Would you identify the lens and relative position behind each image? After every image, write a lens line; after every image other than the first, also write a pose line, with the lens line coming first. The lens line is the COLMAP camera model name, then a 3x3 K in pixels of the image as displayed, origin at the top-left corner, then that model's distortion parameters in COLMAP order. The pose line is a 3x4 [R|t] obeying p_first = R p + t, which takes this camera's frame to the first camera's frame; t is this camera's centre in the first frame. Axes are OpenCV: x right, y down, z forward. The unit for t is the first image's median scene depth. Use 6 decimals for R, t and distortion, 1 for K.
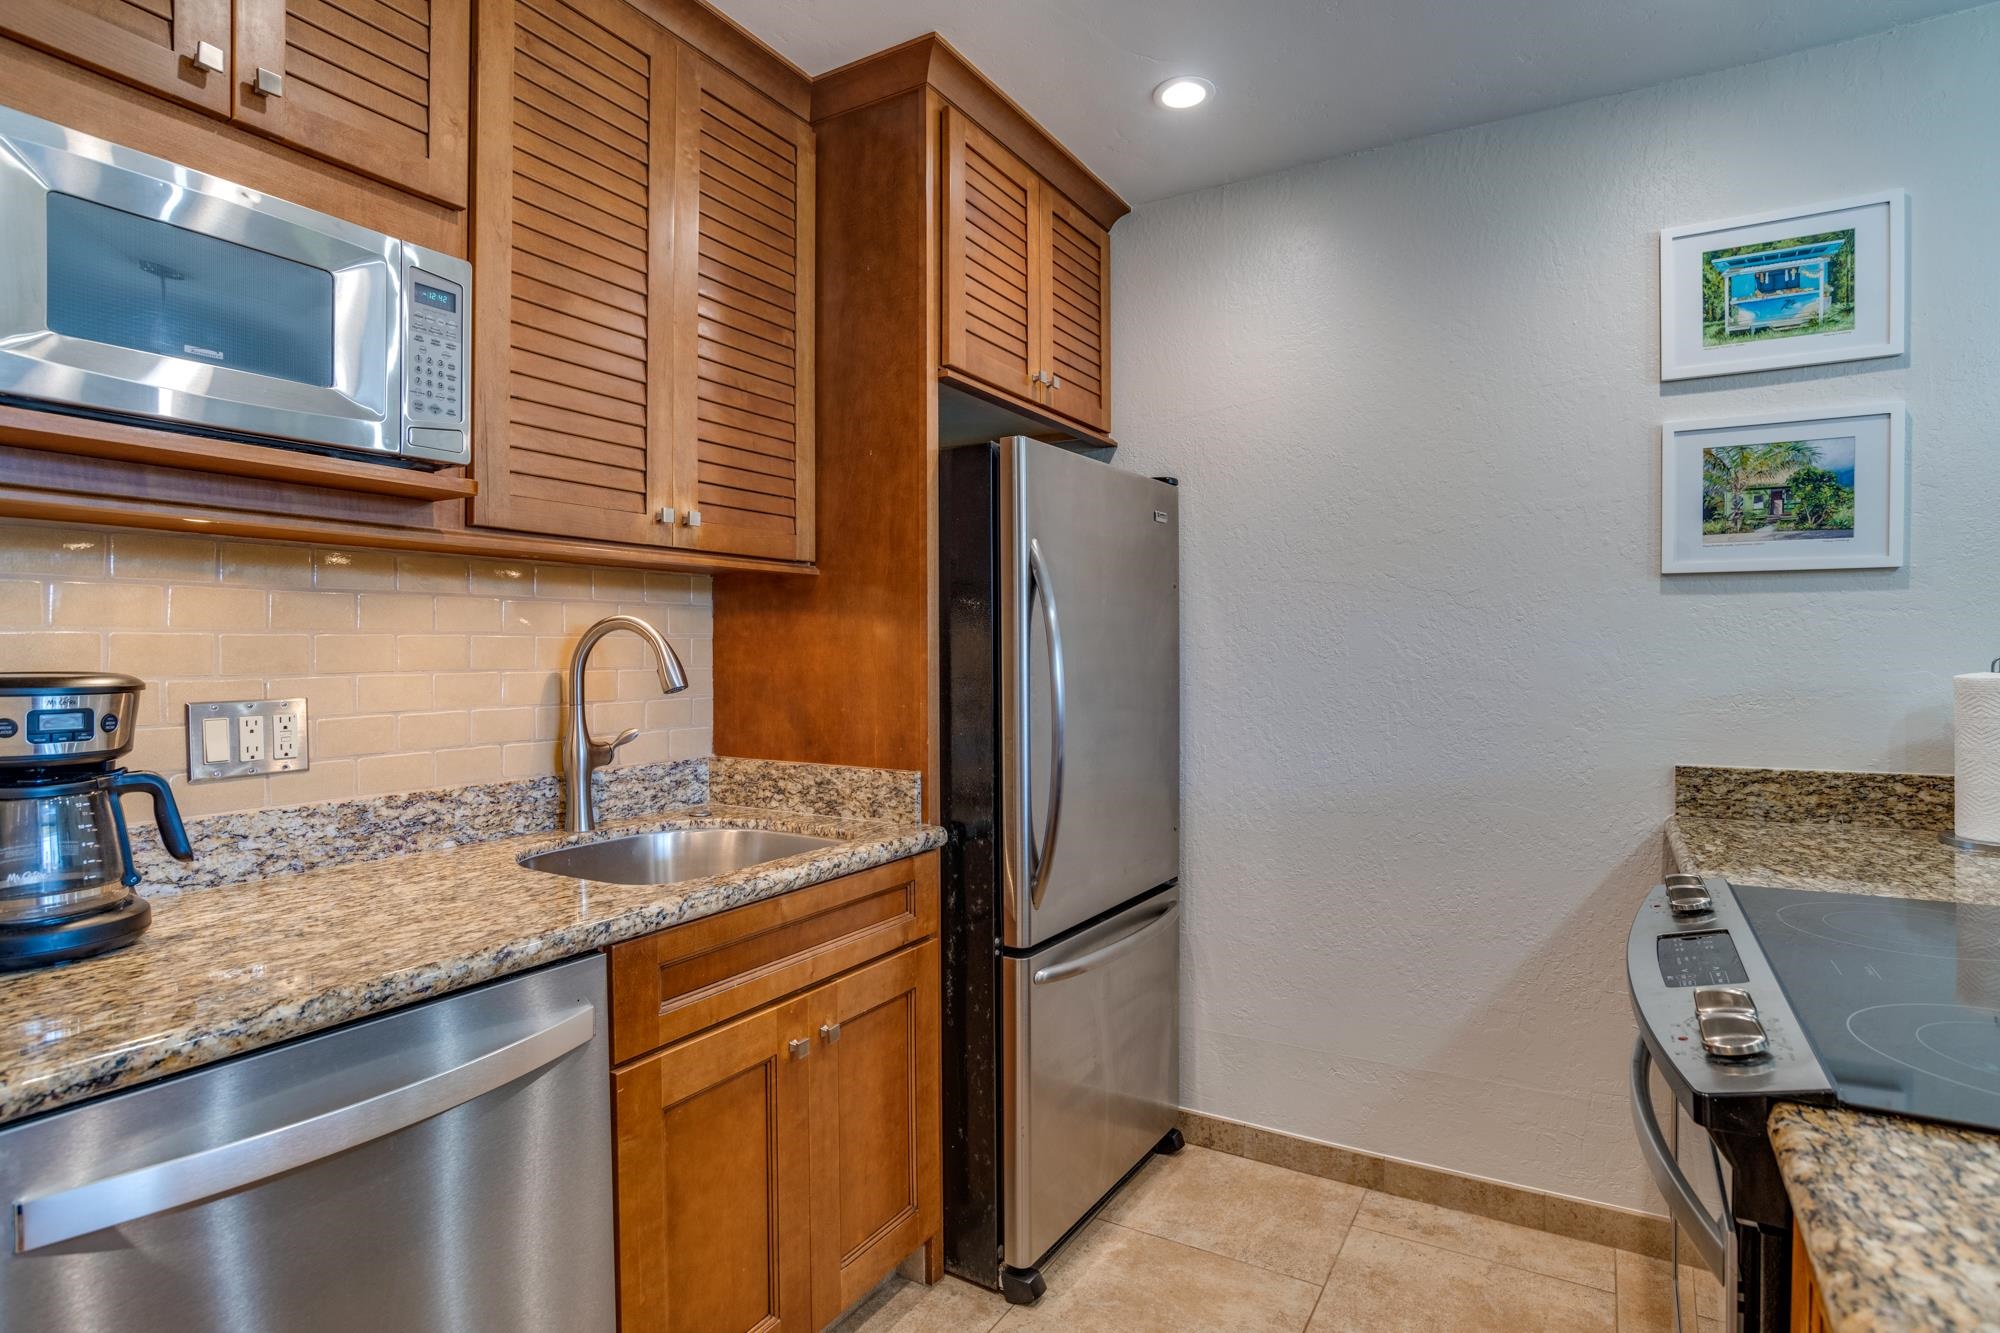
lens RADIAL K [[1014.5, 0, 1003.9], [0, 1014.5, 661.6], [0, 0, 1]] dist [-0.057439, 0.025479]
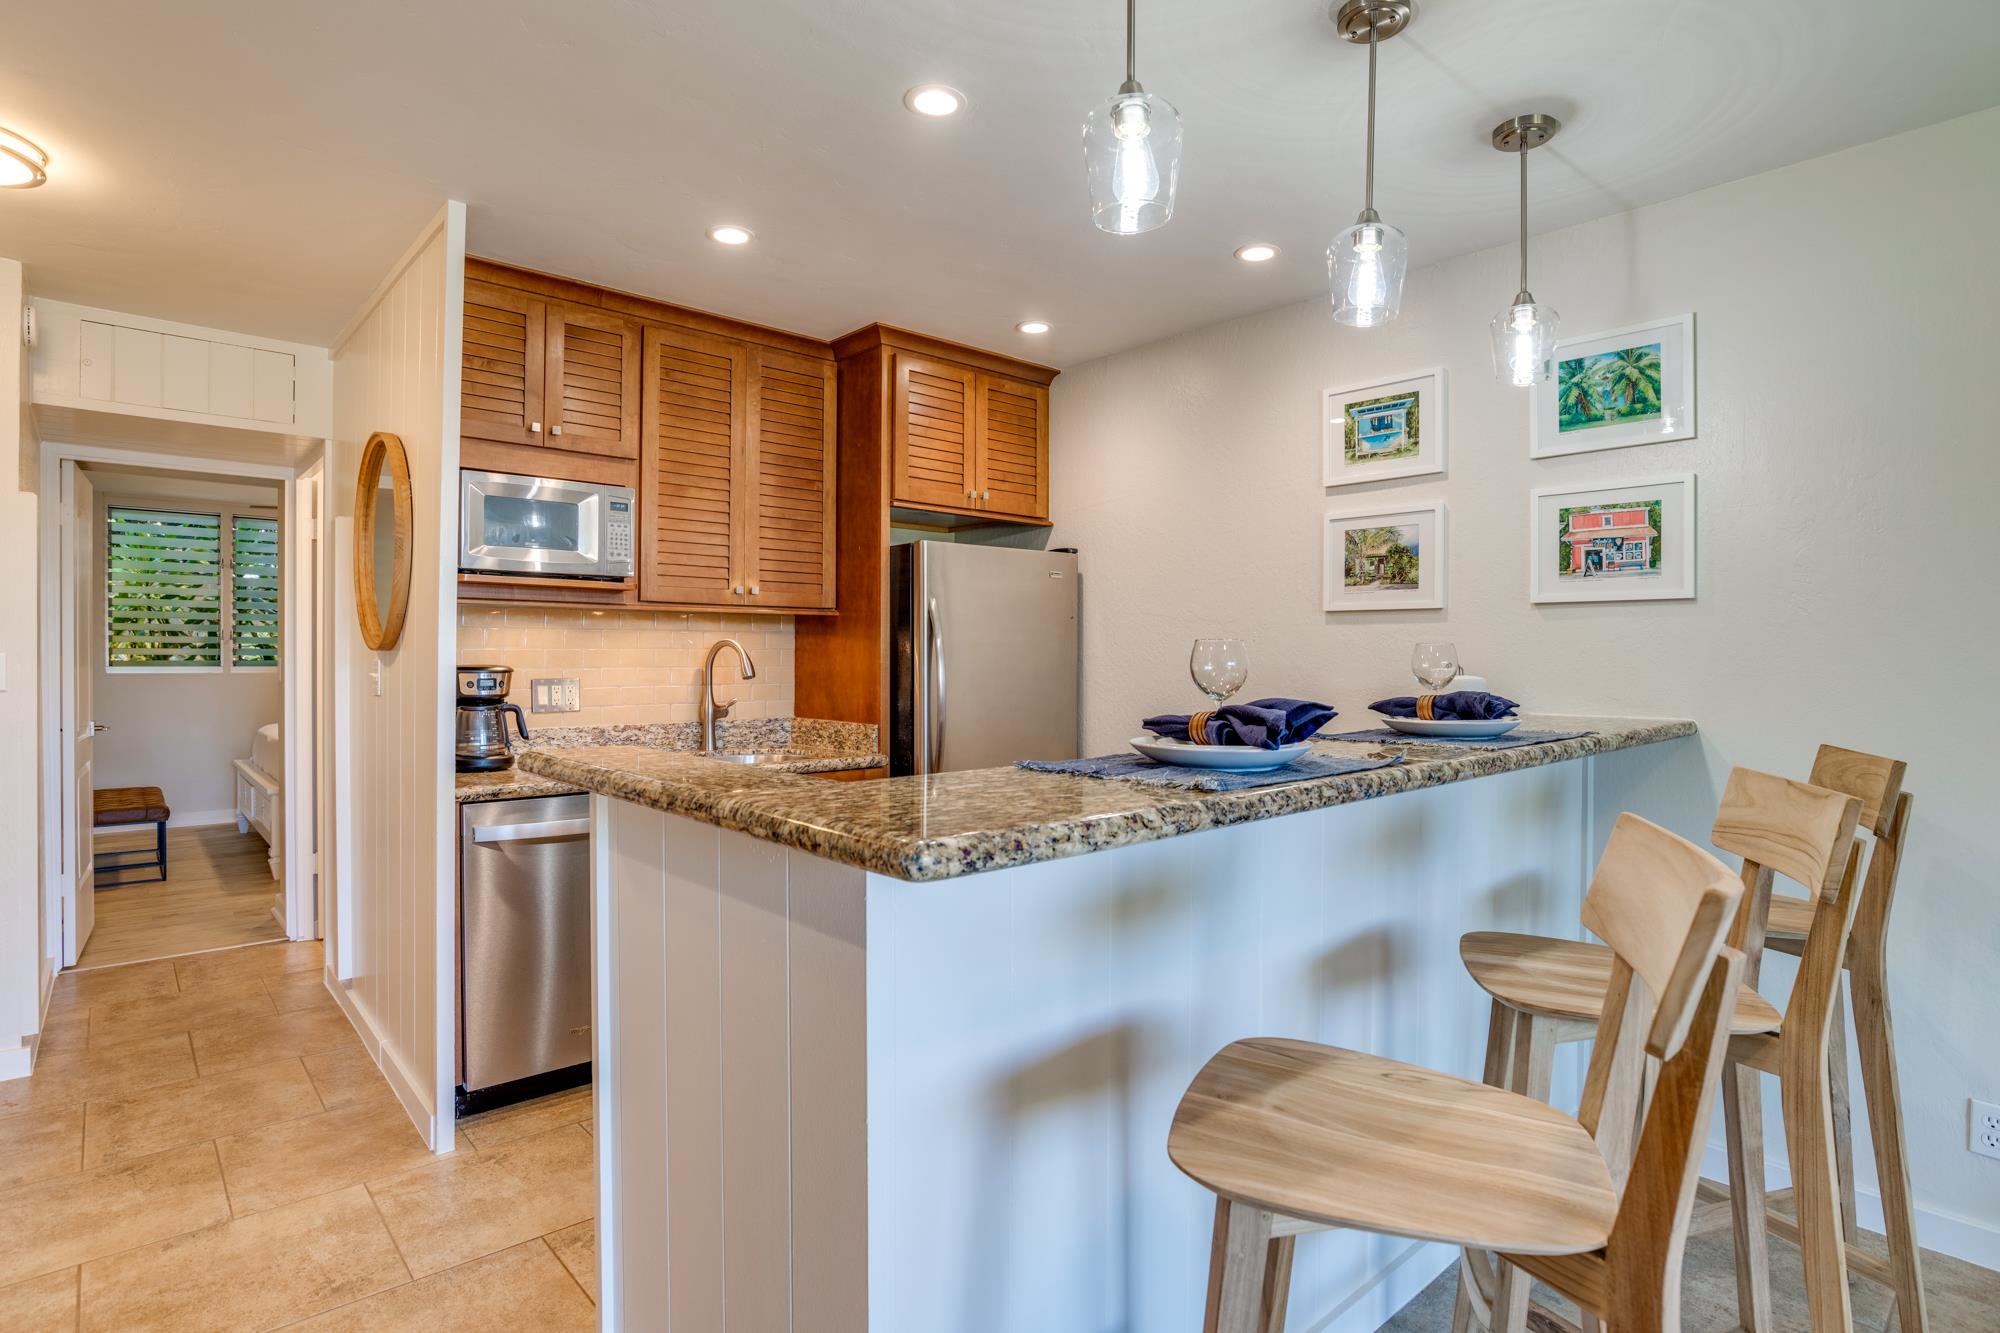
lens RADIAL K [[1014.5, 0, 1003.9], [0, 1014.5, 661.6], [0, 0, 1]] dist [-0.057439, 0.025479]
pose [[0.956368, 0.006799, -0.292086, 0.682026], [-0.008407, 0.999956, -0.004251, 0.001196], [0.292044, 0.006521, 0.956383, -0.689388]]
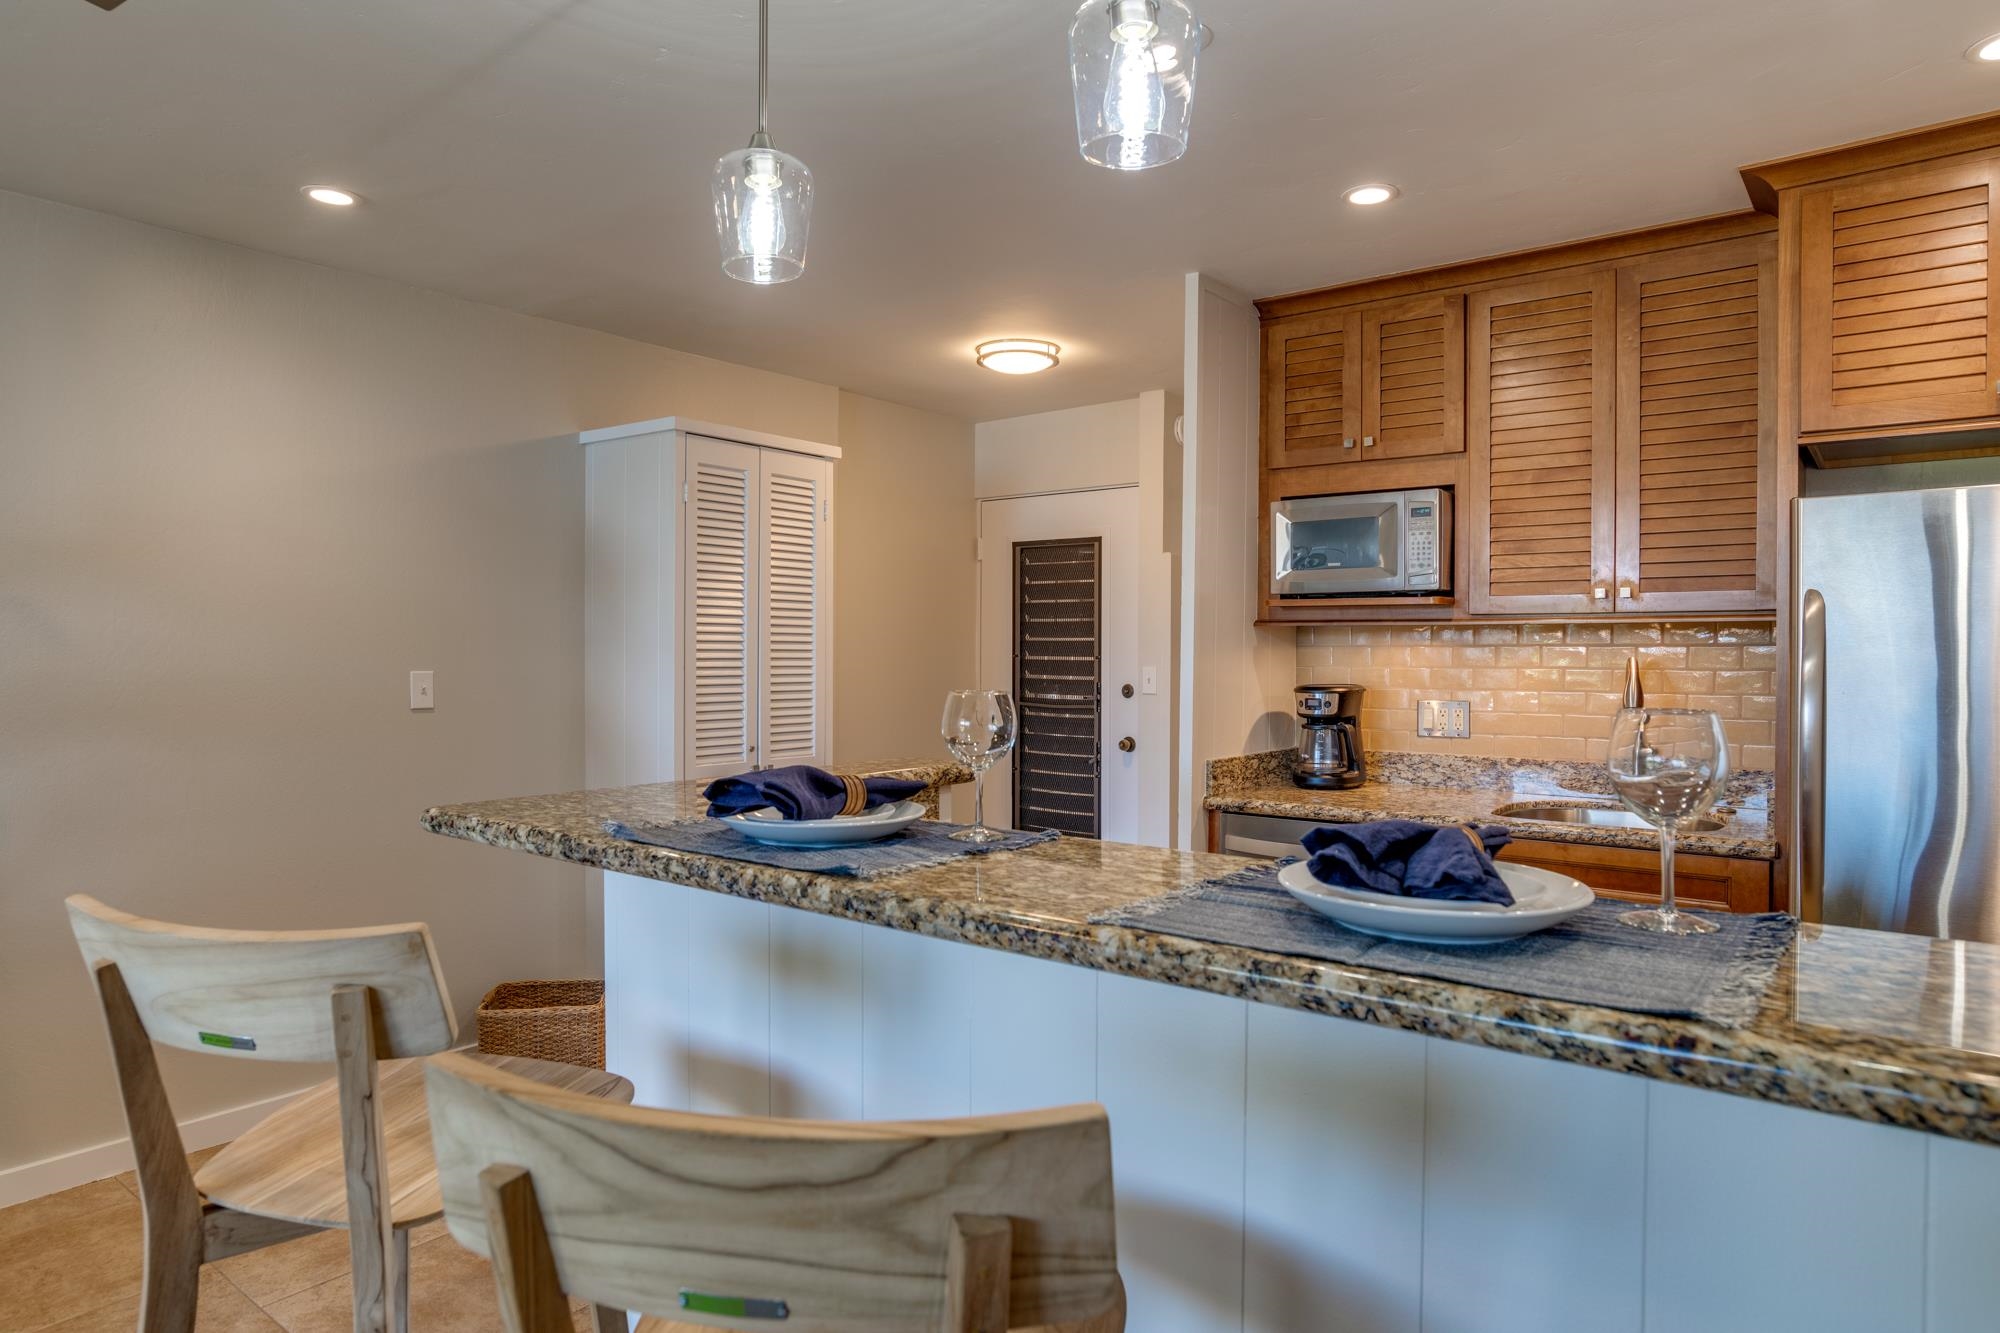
lens RADIAL K [[1176.1, 0, 1000.0], [0, 1176.1, 666.5], [0, 0, 1]] dist [-0.051700, 0.029498]
pose [[-0.128590, 0.018490, -0.991525, 1.370804], [-0.010105, 0.999750, 0.019954, -0.055367], [0.991646, 0.012585, -0.128371, 0.300322]]
